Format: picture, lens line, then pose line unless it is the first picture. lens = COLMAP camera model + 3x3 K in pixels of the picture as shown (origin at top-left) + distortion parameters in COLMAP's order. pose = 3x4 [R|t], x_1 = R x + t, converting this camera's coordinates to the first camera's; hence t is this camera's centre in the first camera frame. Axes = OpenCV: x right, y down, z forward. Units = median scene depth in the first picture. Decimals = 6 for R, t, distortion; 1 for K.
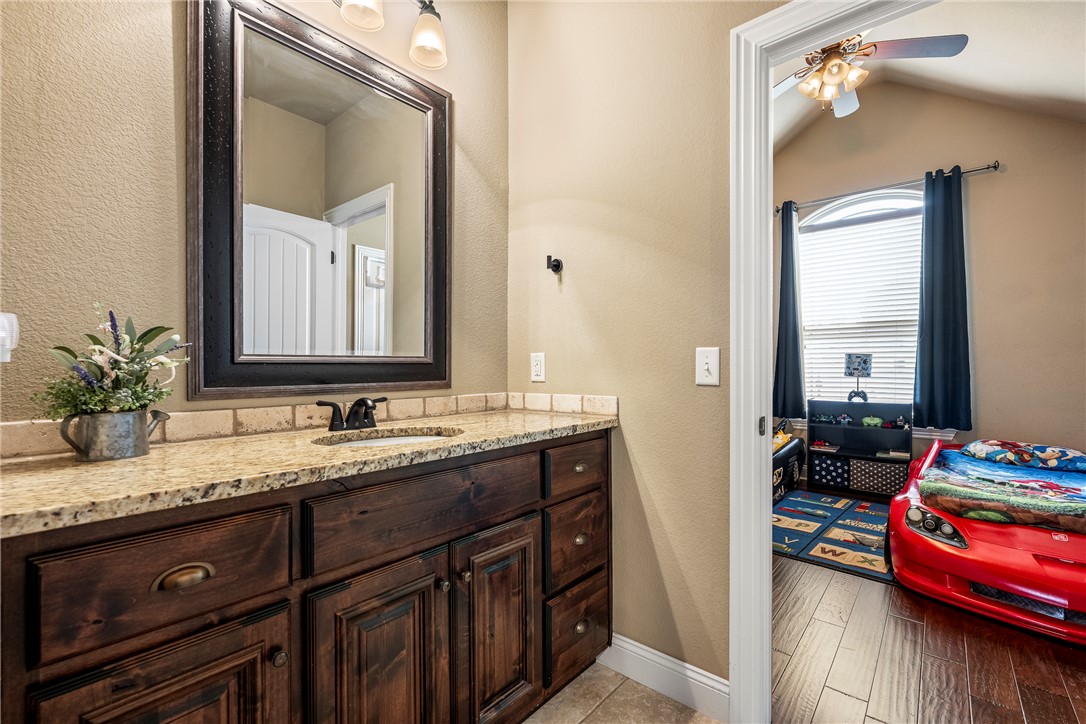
lens RADIAL K [[466.9, 0, 547.2], [0, 466.9, 366.1], [0, 0, 1]] dist [0.003287, -0.000082]
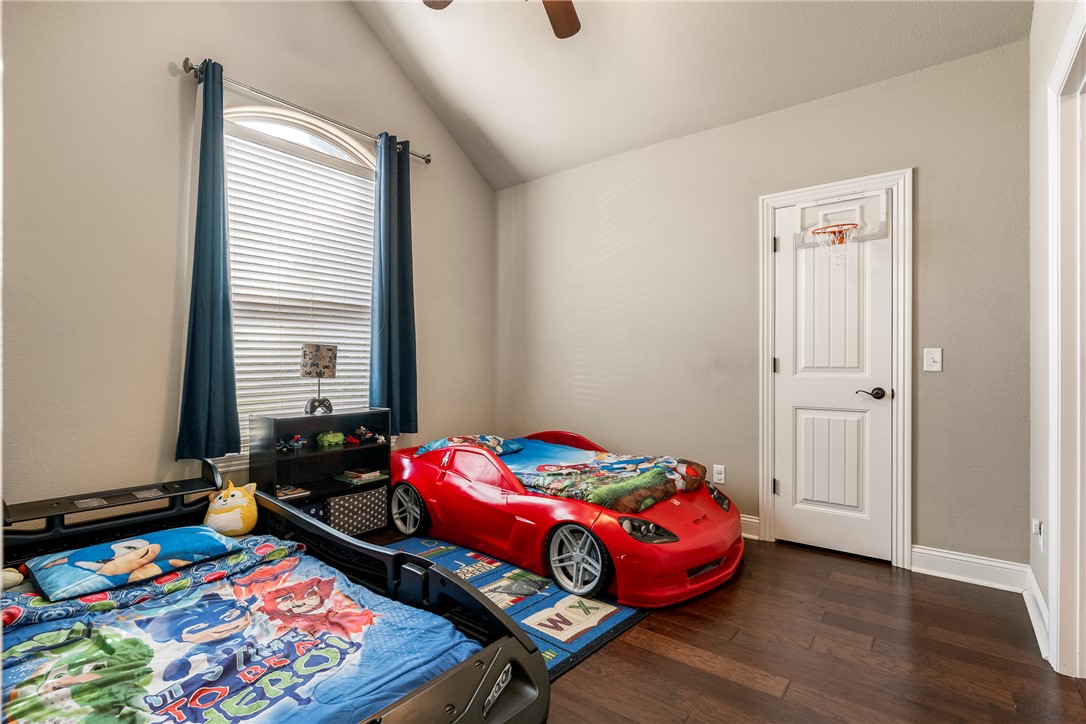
lens RADIAL K [[518.1, 0, 547.2], [0, 518.1, 360.3], [0, 0, 1]] dist [-0.001385, 0.000191]
pose [[-0.049363, 0.005909, 0.998763, -0.136093], [-0.000986, 0.999982, -0.005965, 0.001151], [-0.998780, -0.001280, -0.049356, 0.780096]]
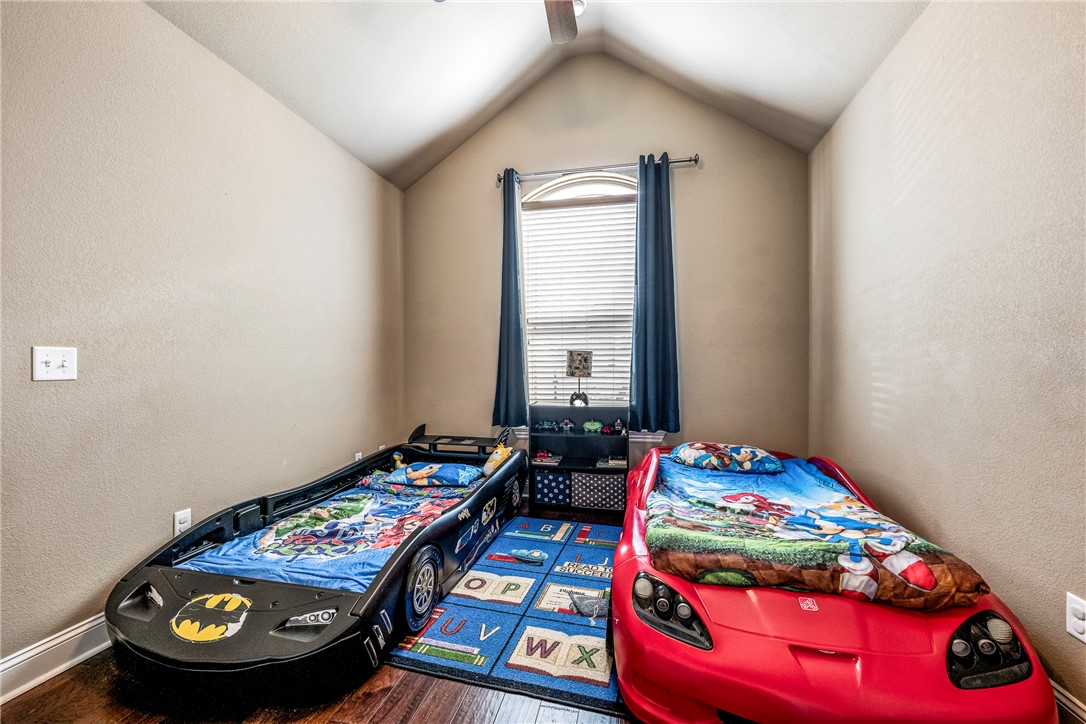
lens RADIAL K [[438.7, 0, 544.0], [0, 438.7, 365.8], [0, 0, 1]] dist [-0.000315, -0.000087]
pose [[0.880523, -0.002338, 0.473998, 0.237405], [0.002010, 0.999997, 0.001198, 0.000659], [-0.474000, -0.000102, 0.880525, 0.336191]]
